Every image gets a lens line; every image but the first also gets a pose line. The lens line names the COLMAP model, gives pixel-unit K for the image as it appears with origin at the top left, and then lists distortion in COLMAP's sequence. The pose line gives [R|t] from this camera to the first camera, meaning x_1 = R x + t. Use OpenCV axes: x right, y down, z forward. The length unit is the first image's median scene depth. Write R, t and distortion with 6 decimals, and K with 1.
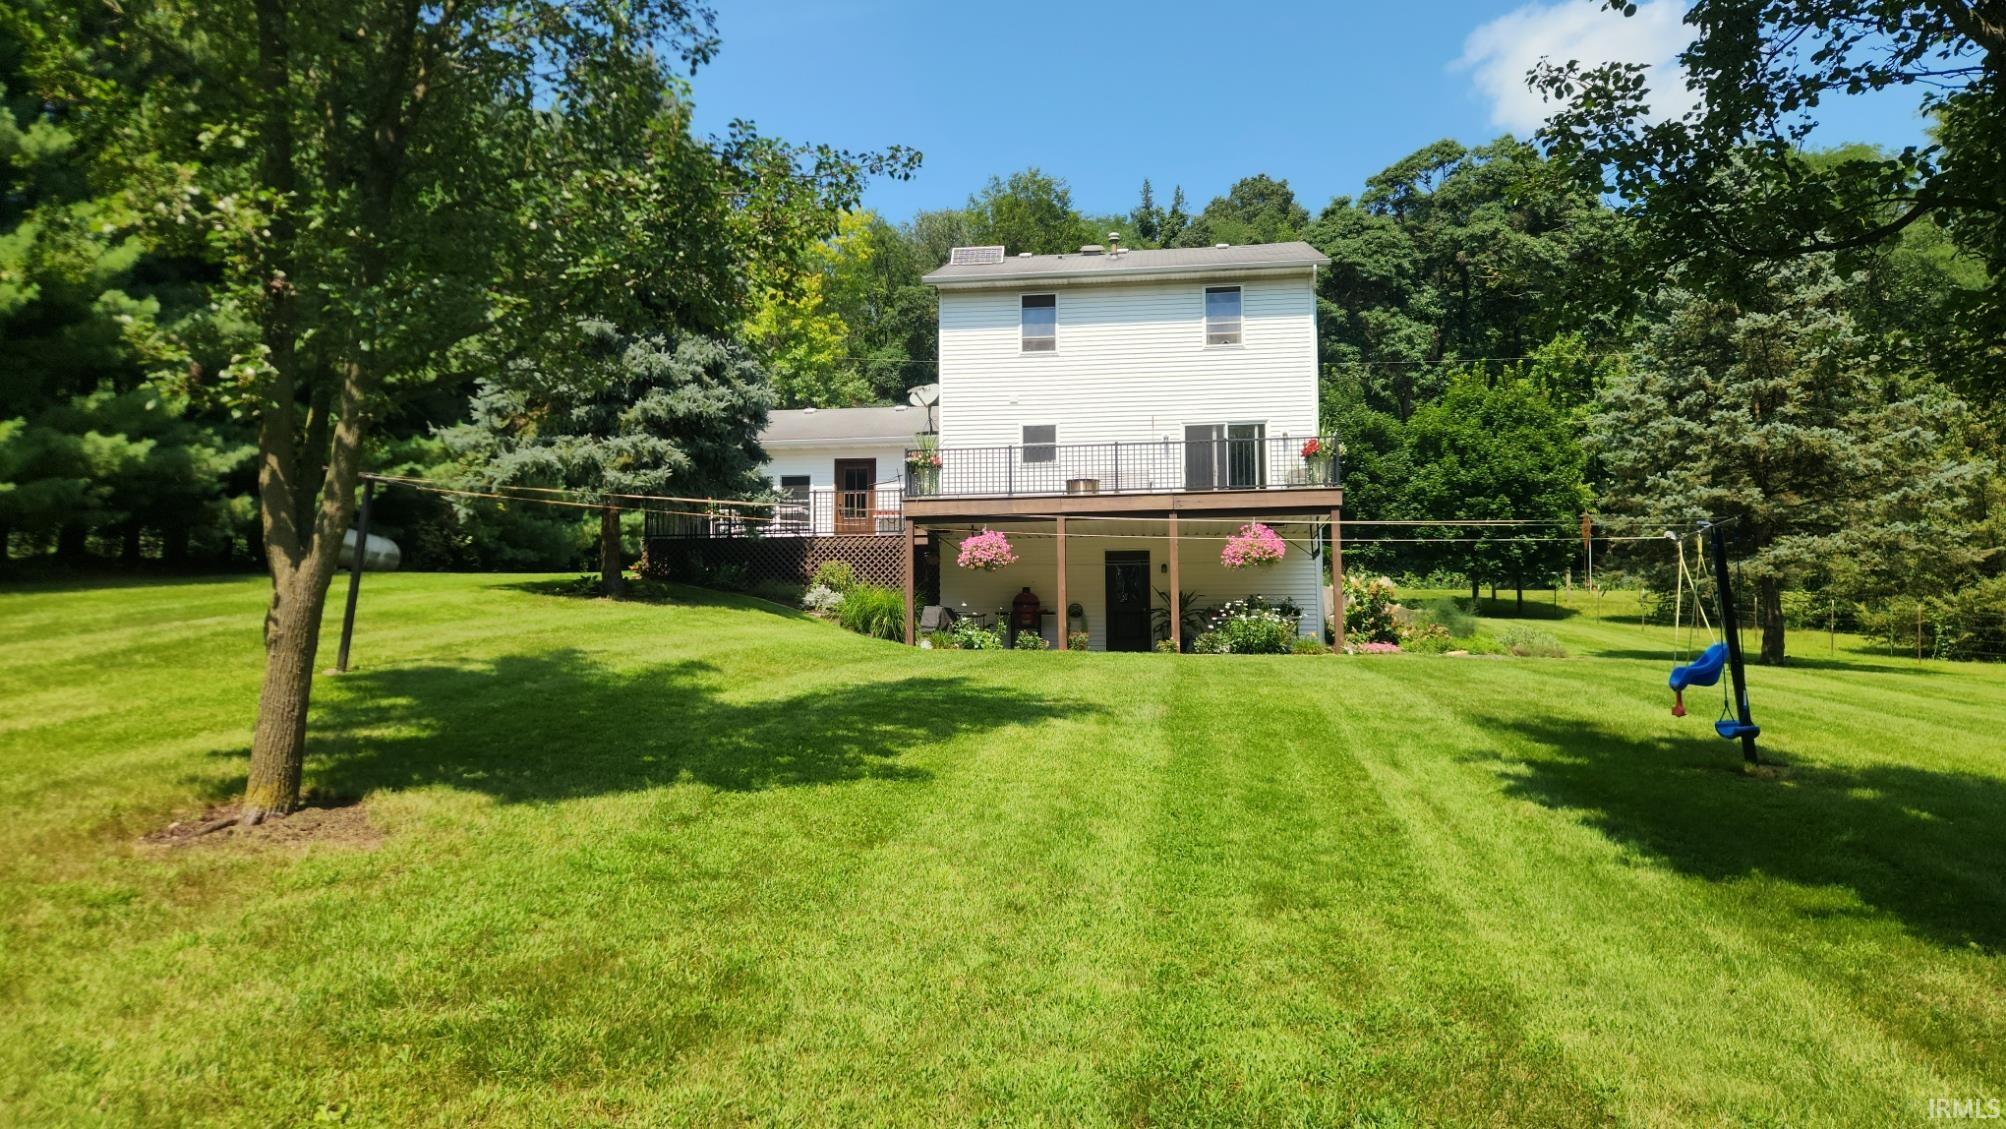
lens RADIAL K [[1359.8, 0, 1006.2], [0, 1359.8, 556.8], [0, 0, 1]] dist [0.042798, 0.006532]
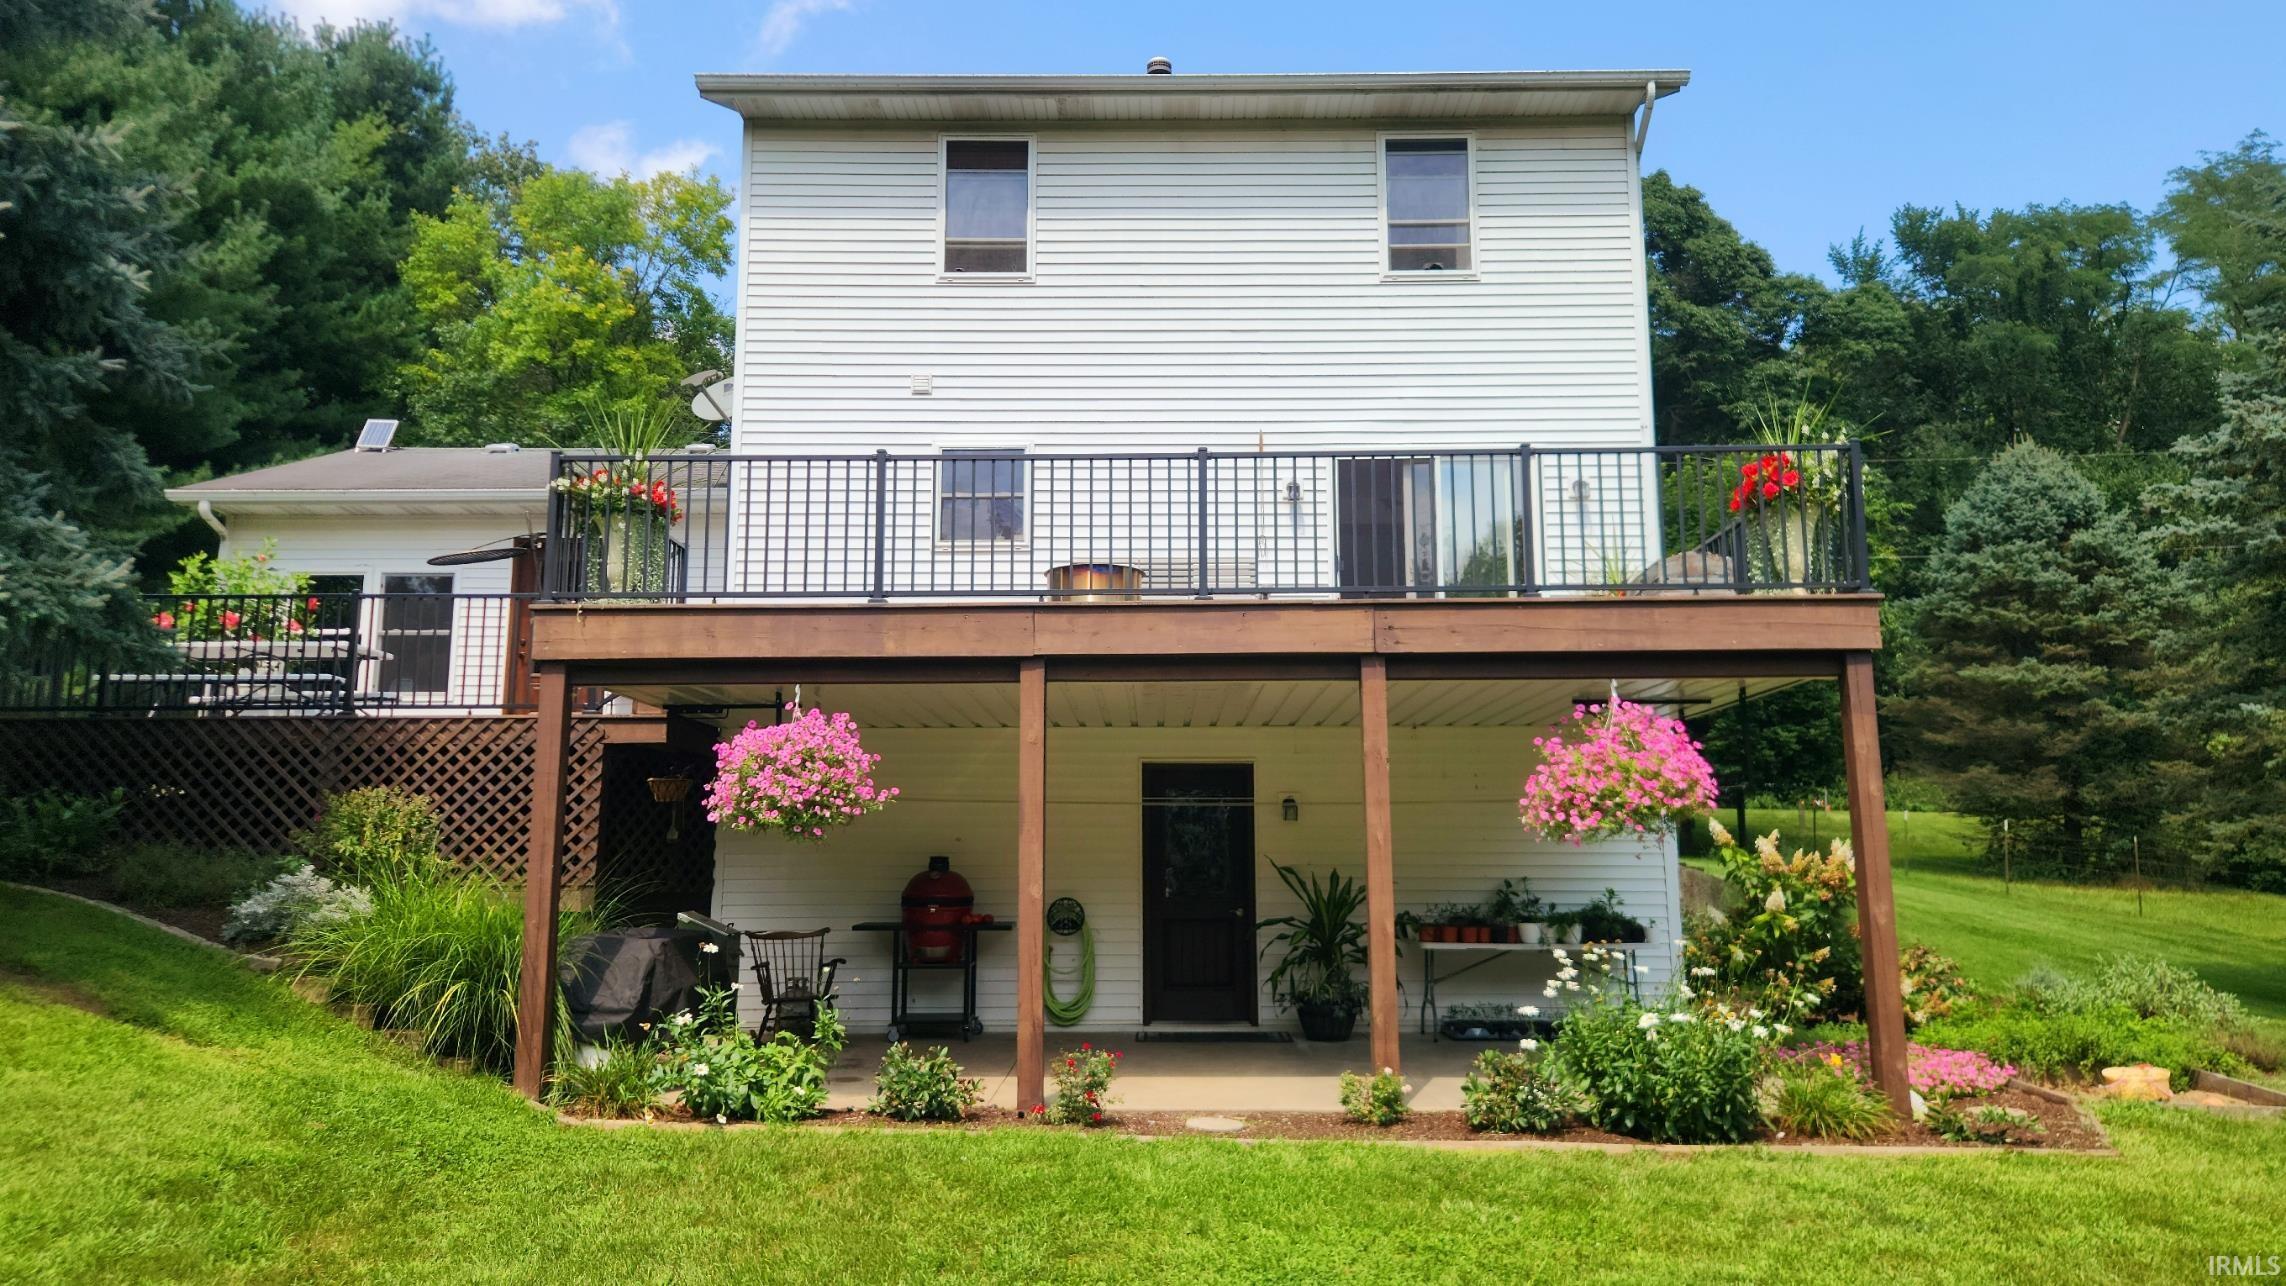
lens RADIAL K [[1549.6, 0, 1137.1], [0, 1549.6, 632.9], [0, 0, 1]] dist [0.042798, 0.006532]
pose [[0.994150, 0.020712, 0.106001, 0.022990], [-0.013590, 0.997629, -0.067468, -0.012052], [-0.107147, 0.065633, 0.992075, 0.559847]]
